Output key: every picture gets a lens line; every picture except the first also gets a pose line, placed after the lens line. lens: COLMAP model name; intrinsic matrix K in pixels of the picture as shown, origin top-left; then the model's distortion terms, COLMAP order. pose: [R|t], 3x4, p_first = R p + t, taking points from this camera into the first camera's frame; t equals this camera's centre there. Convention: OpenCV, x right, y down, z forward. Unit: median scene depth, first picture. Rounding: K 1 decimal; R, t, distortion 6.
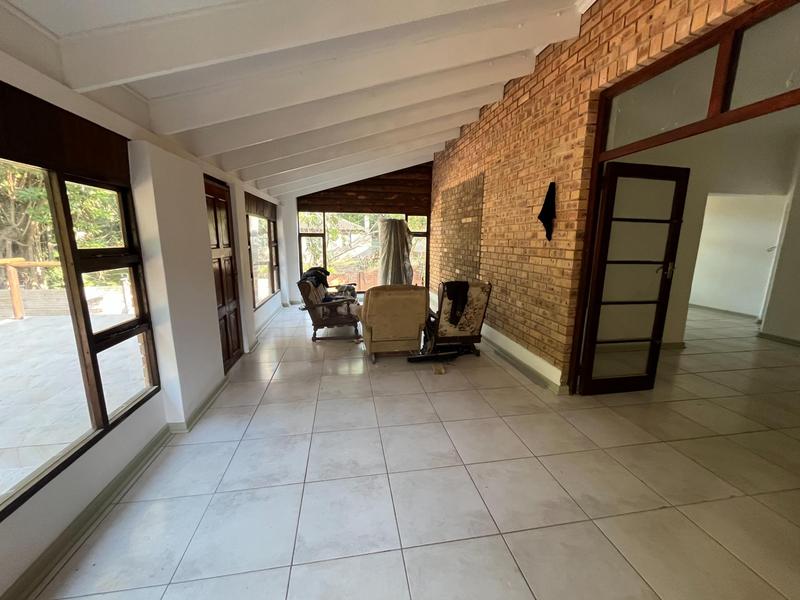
lens RADIAL K [[321.6, 0, 396.1], [0, 321.6, 300.3], [0, 0, 1]] dist [-0.002832, -0.000347]
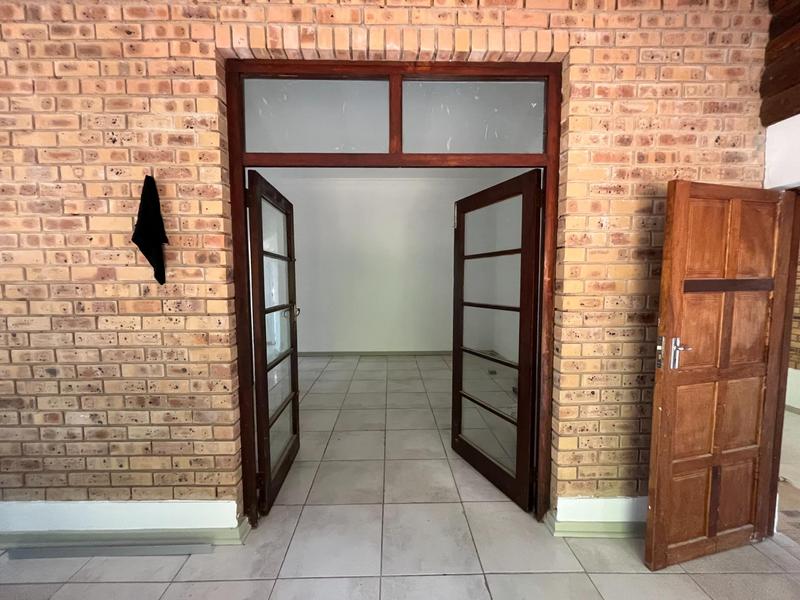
lens RADIAL K [[321.6, 0, 396.1], [0, 321.6, 300.3], [0, 0, 1]] dist [-0.002832, -0.000347]
pose [[0.143423, -0.077896, 0.986591, 0.003798], [0.190448, 0.980437, 0.049724, -0.114541], [-0.971164, 0.180763, 0.155452, 0.559604]]
